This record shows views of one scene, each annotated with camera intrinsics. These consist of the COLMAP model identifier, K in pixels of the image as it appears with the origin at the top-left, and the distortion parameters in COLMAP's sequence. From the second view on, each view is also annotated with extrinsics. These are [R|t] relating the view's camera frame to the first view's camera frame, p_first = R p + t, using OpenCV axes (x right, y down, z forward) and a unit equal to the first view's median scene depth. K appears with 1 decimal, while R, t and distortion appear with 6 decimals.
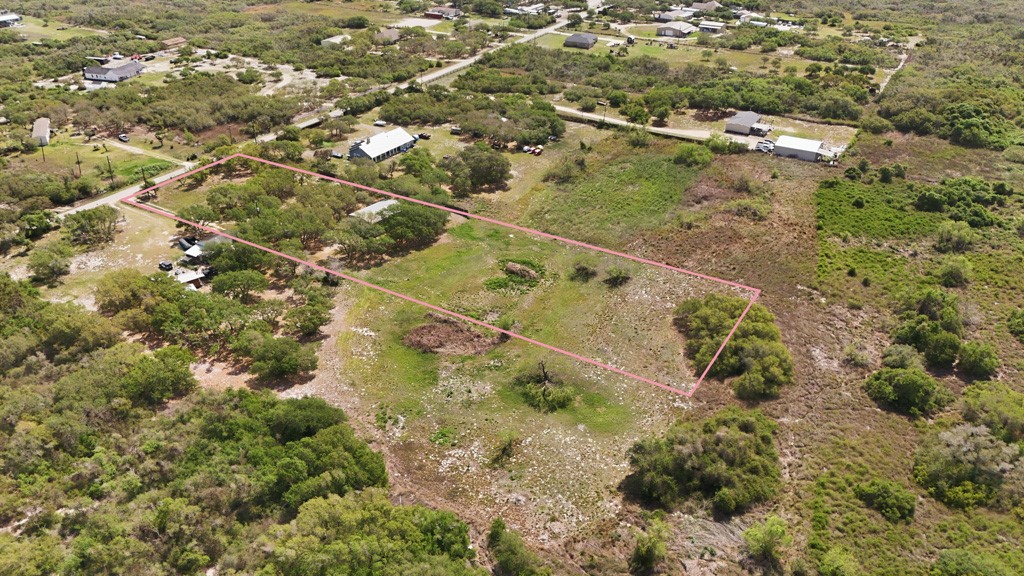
lens RADIAL K [[749.9, 0, 512.0], [0, 749.9, 288.0], [0, 0, 1]] dist [0.093763, -0.115811]
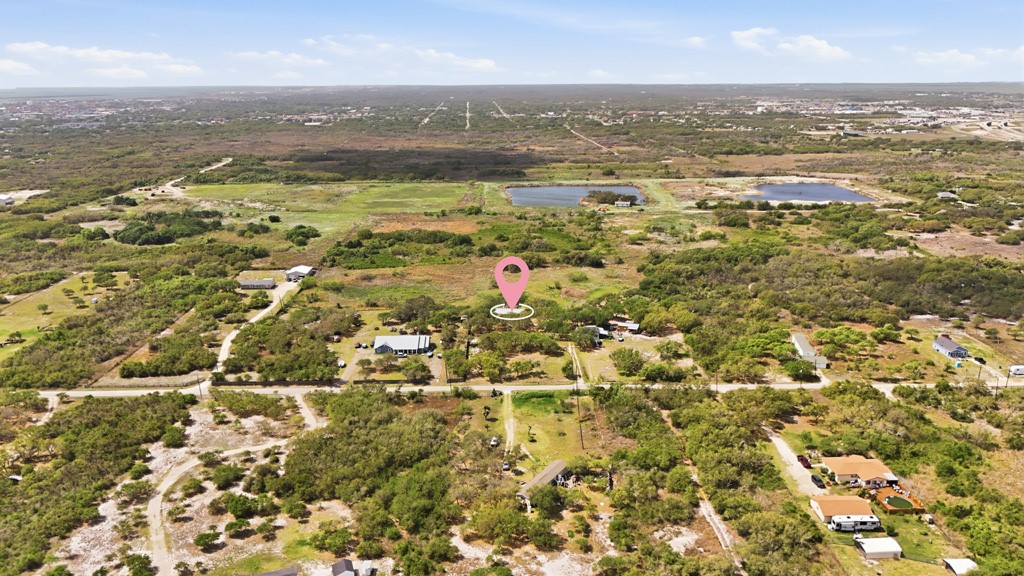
lens RADIAL K [[749.9, 0, 512.0], [0, 749.9, 288.0], [0, 0, 1]] dist [0.093763, -0.115811]
pose [[-0.537529, -0.221722, 0.813574, -1.144199], [0.437484, 0.751481, 0.493846, -0.721812], [-0.720882, 0.621382, -0.306943, 1.109980]]
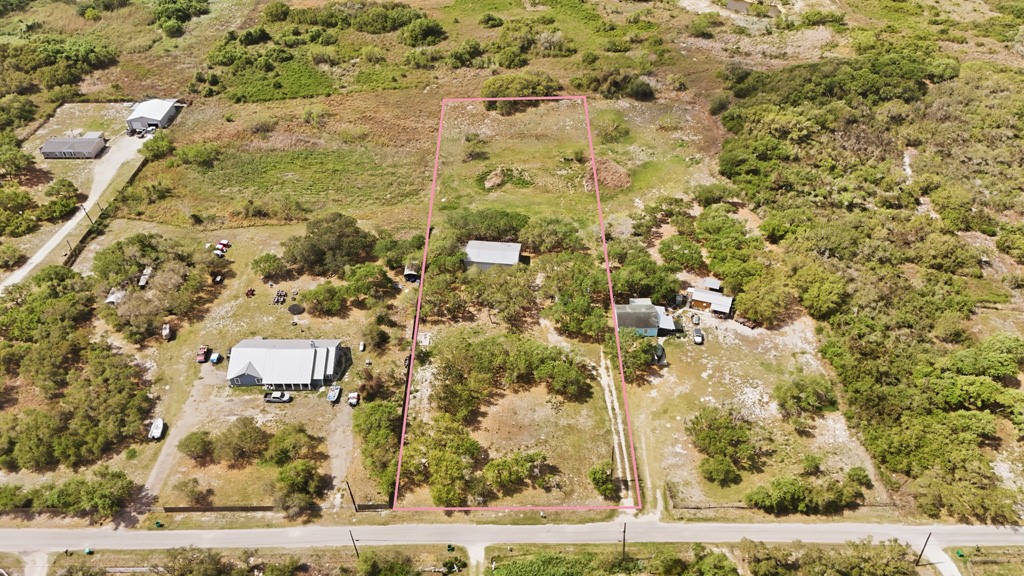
lens RADIAL K [[752.5, 0, 512.0], [0, 752.5, 288.0], [0, 0, 1]] dist [0.069488, -0.071480]
pose [[-0.530944, -0.521284, 0.668103, -0.623693], [0.439182, 0.504992, 0.743036, -0.568366], [-0.724719, 0.687929, -0.039184, 0.790698]]
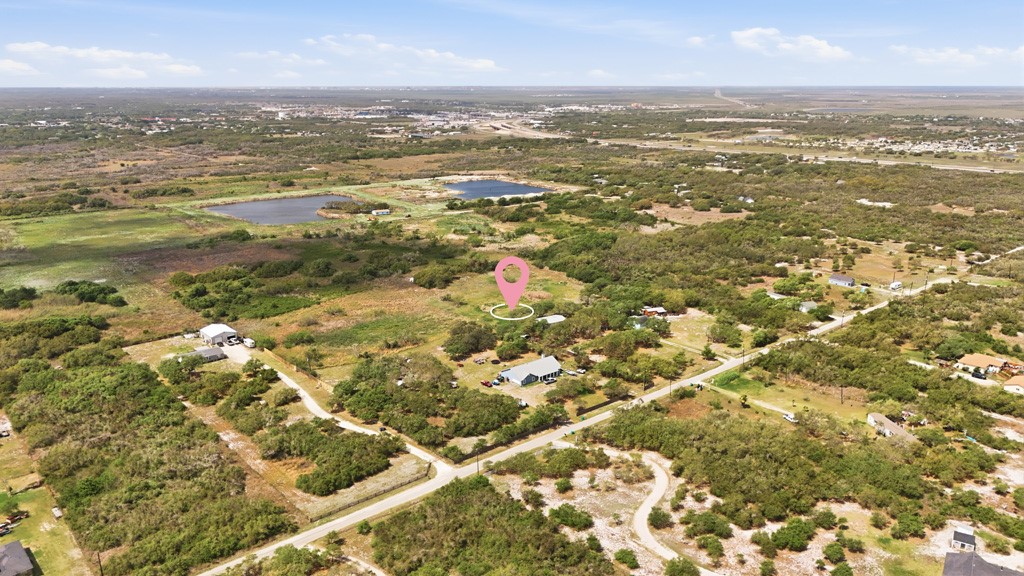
lens RADIAL K [[749.9, 0, 512.0], [0, 749.9, 288.0], [0, 0, 1]] dist [0.093763, -0.115811]
pose [[-0.953389, -0.079485, 0.291088, -0.427470], [0.154287, 0.700631, 0.696643, -0.981158], [-0.259318, 0.709083, -0.655710, 1.540509]]
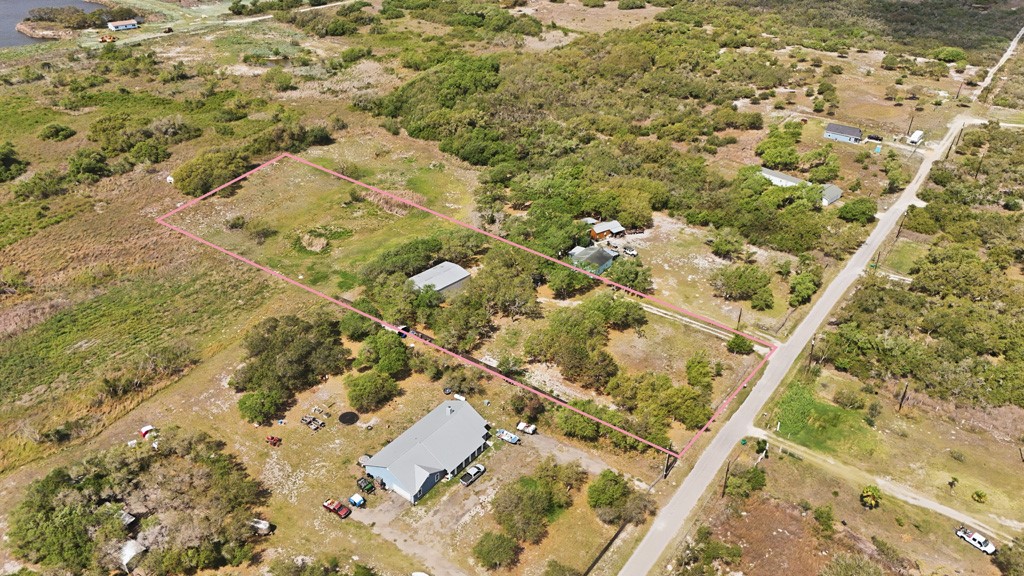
lens RADIAL K [[749.9, 0, 512.0], [0, 749.9, 288.0], [0, 0, 1]] dist [0.093763, -0.115811]
pose [[-0.996676, -0.051949, 0.062761, -0.242139], [0.031353, 0.466455, 0.883989, -0.667326], [-0.075197, 0.883018, -0.463275, 1.069988]]
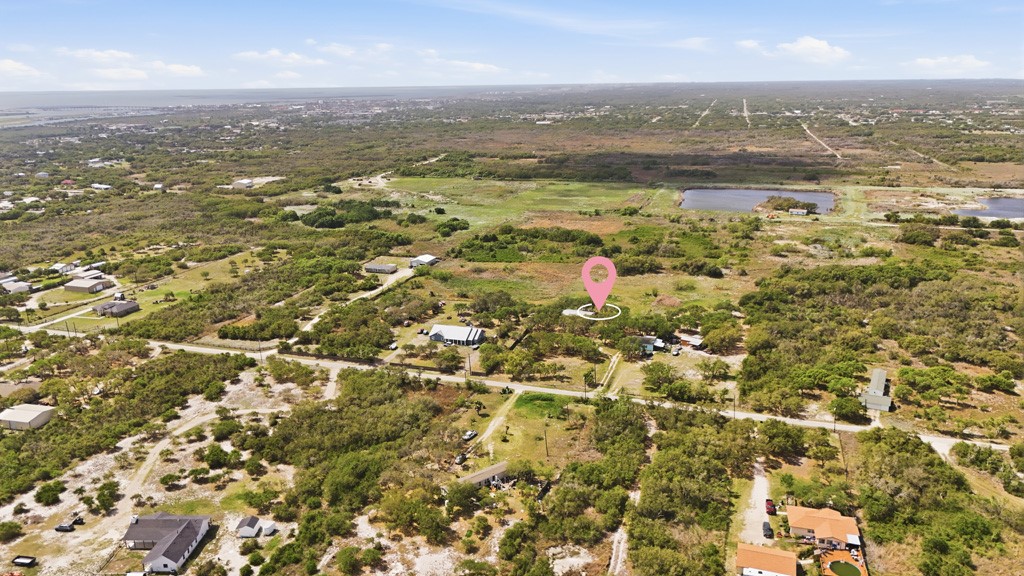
lens RADIAL K [[749.9, 0, 512.0], [0, 749.9, 288.0], [0, 0, 1]] dist [0.093763, -0.115811]
pose [[-0.228774, -0.255358, 0.939391, -1.259876], [0.510141, 0.790422, 0.339100, -0.585630], [-0.829107, 0.556799, -0.050559, 0.883237]]
